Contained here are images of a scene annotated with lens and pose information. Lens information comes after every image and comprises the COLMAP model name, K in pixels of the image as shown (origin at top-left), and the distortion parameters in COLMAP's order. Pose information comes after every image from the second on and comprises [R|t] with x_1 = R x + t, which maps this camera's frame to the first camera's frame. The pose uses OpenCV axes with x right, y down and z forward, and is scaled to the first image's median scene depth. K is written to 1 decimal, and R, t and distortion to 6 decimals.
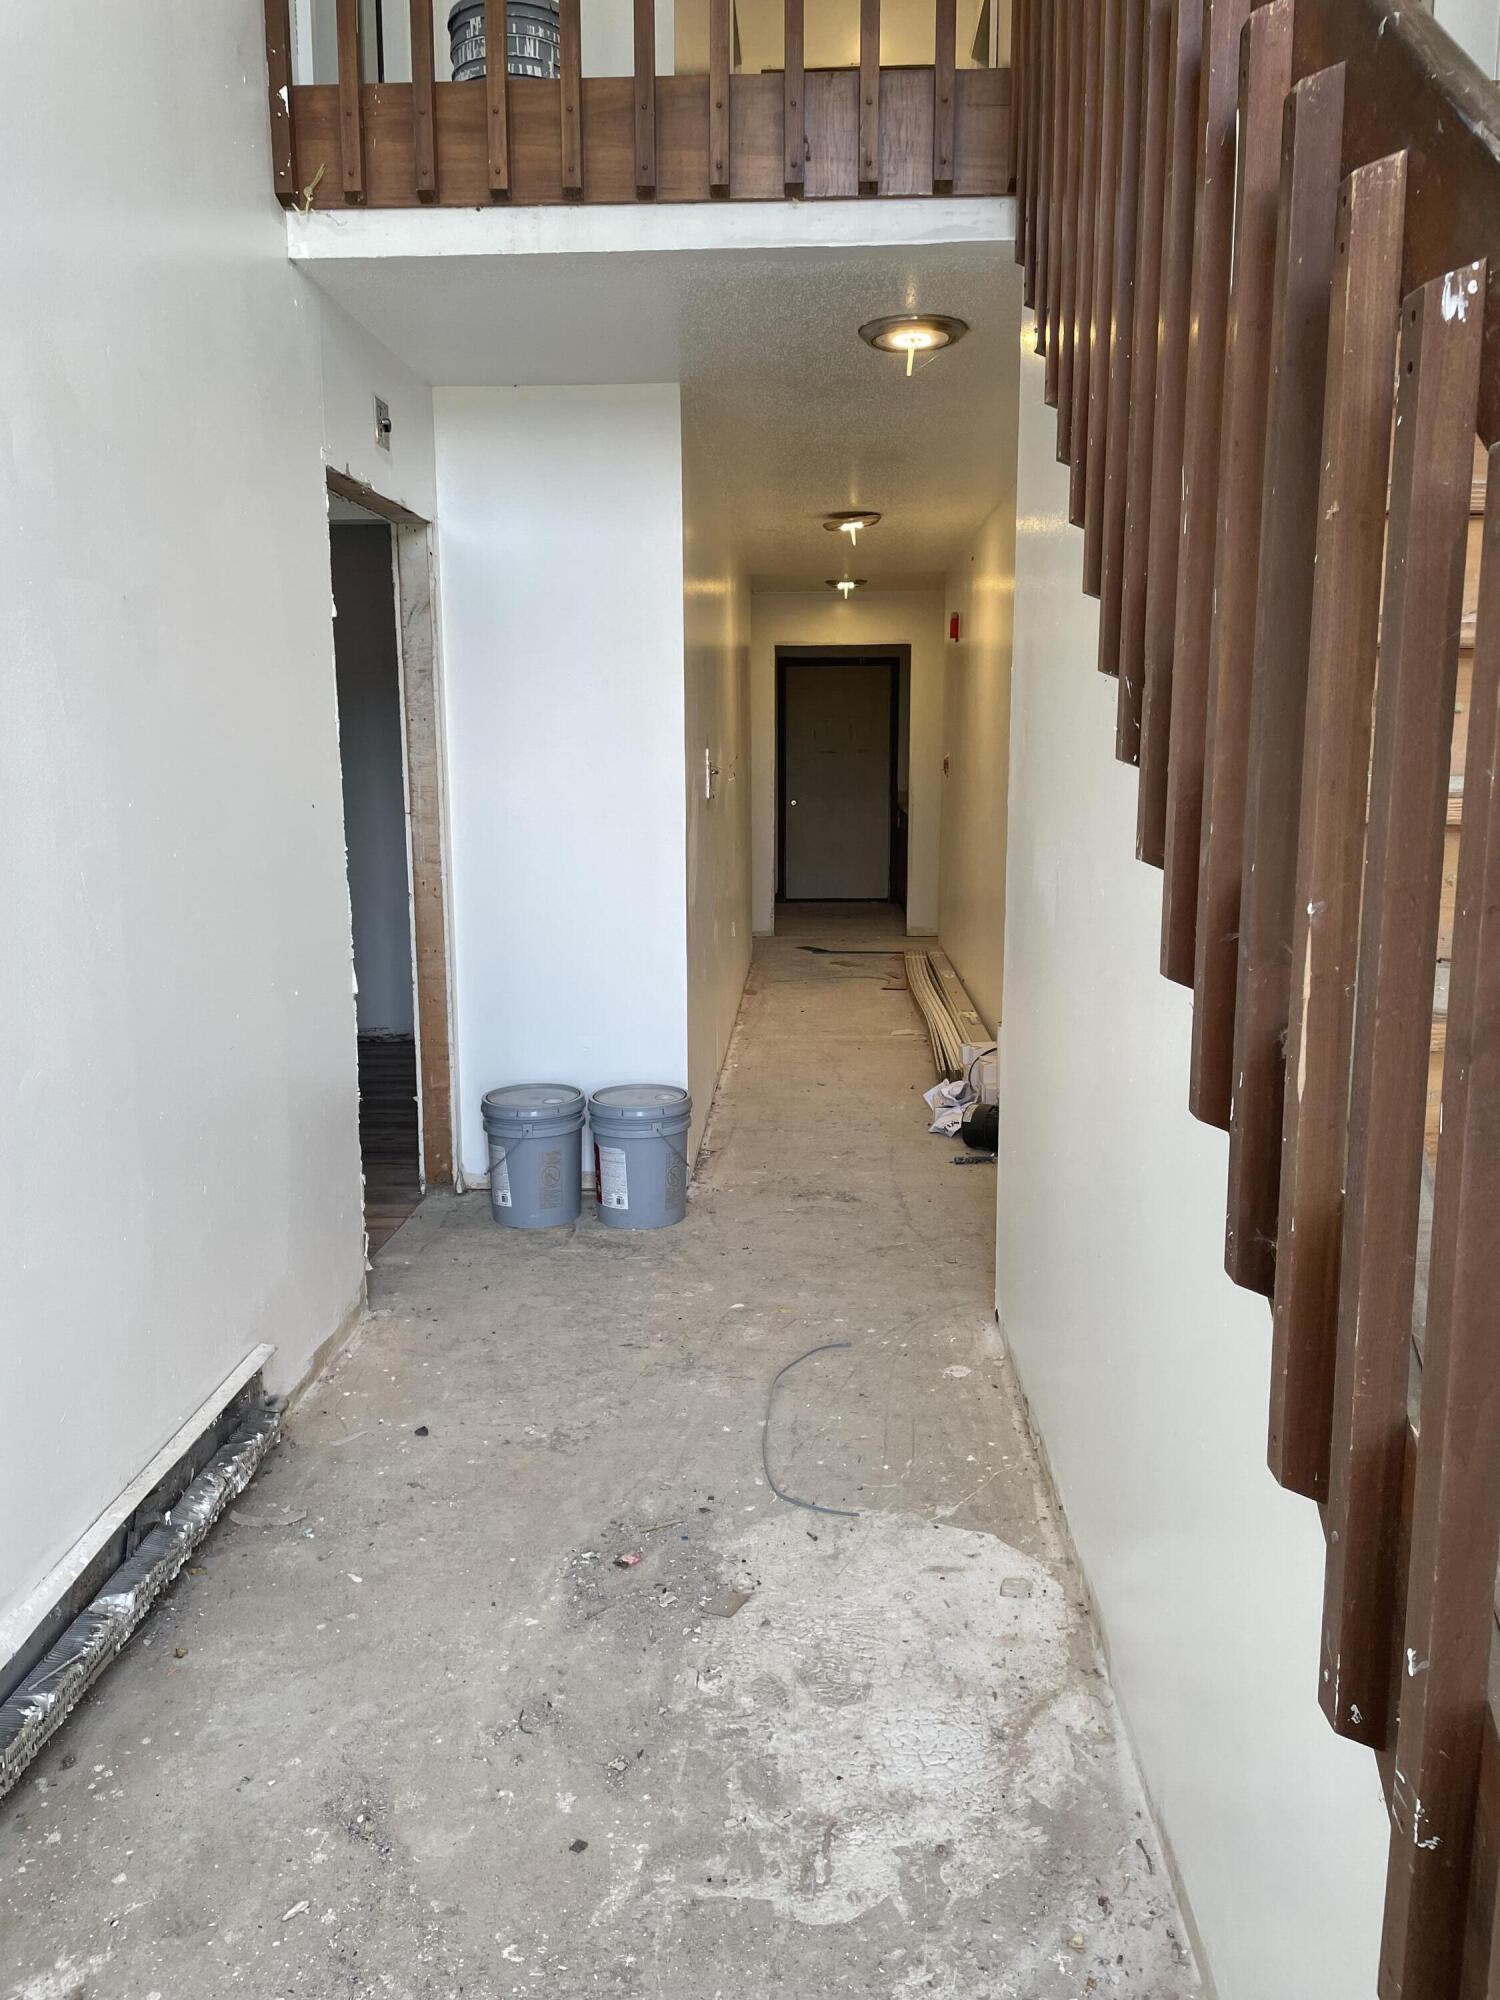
lens RADIAL K [[1534.3, 0, 761.1], [0, 1534.3, 1004.8], [0, 0, 1]] dist [0.047918, -0.067095]
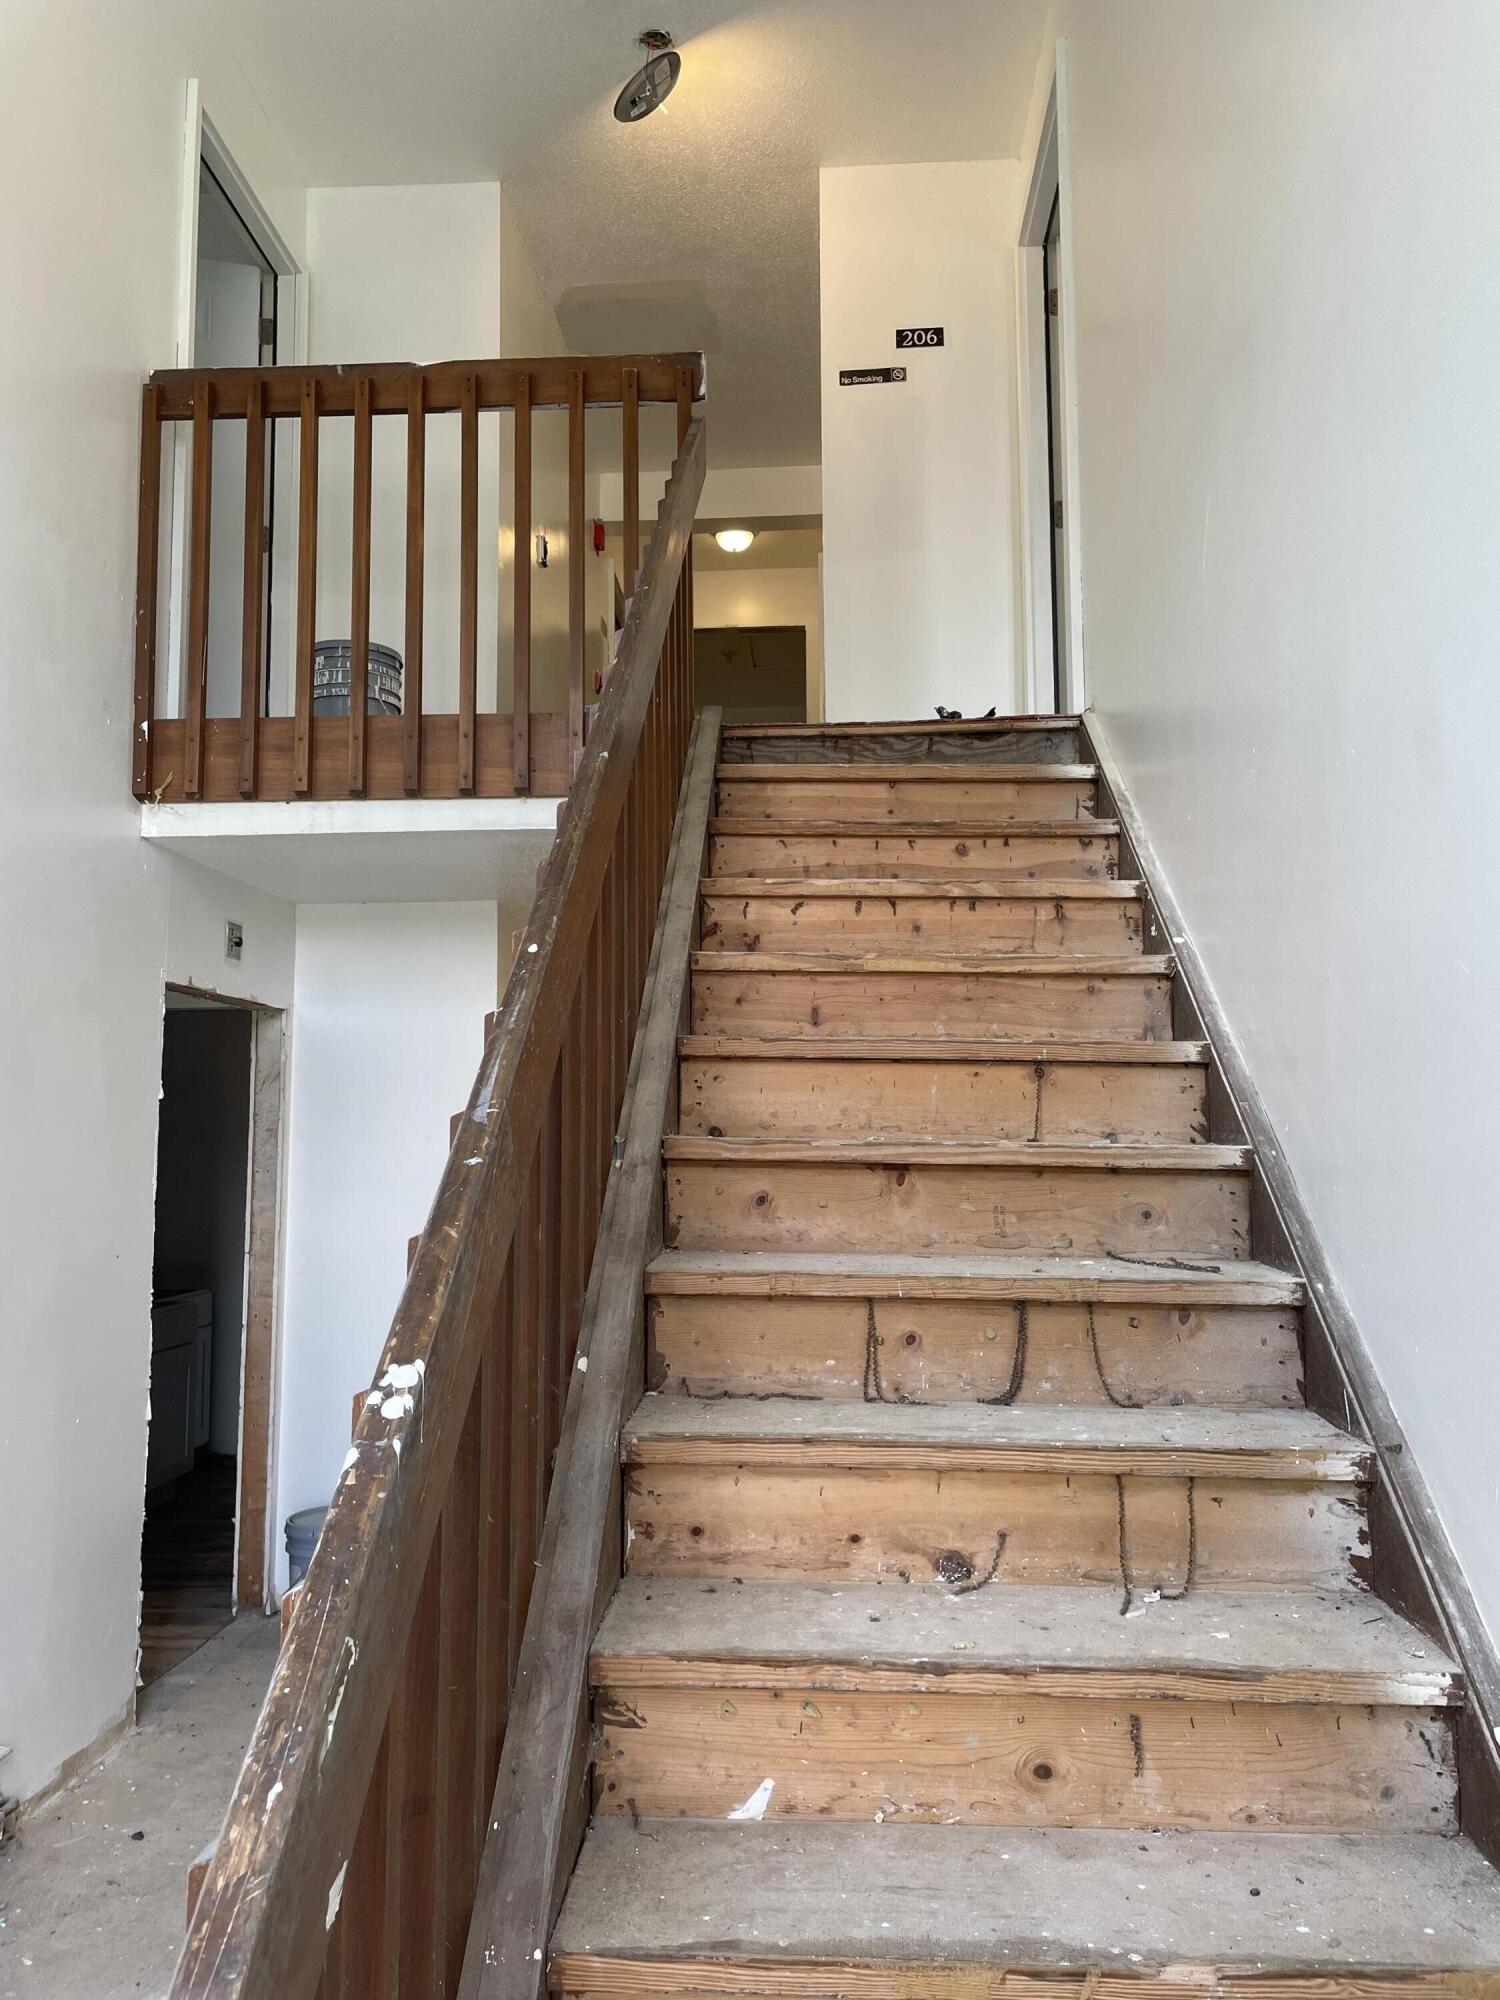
lens RADIAL K [[1534.3, 0, 735.7], [0, 1534.3, 977.4], [0, 0, 1]] dist [0.047918, -0.067095]
pose [[0.999946, -0.001489, -0.010327, 0.187279], [-0.001452, 0.960279, -0.279039, -0.003290], [0.010332, 0.279039, 0.960224, -0.192309]]
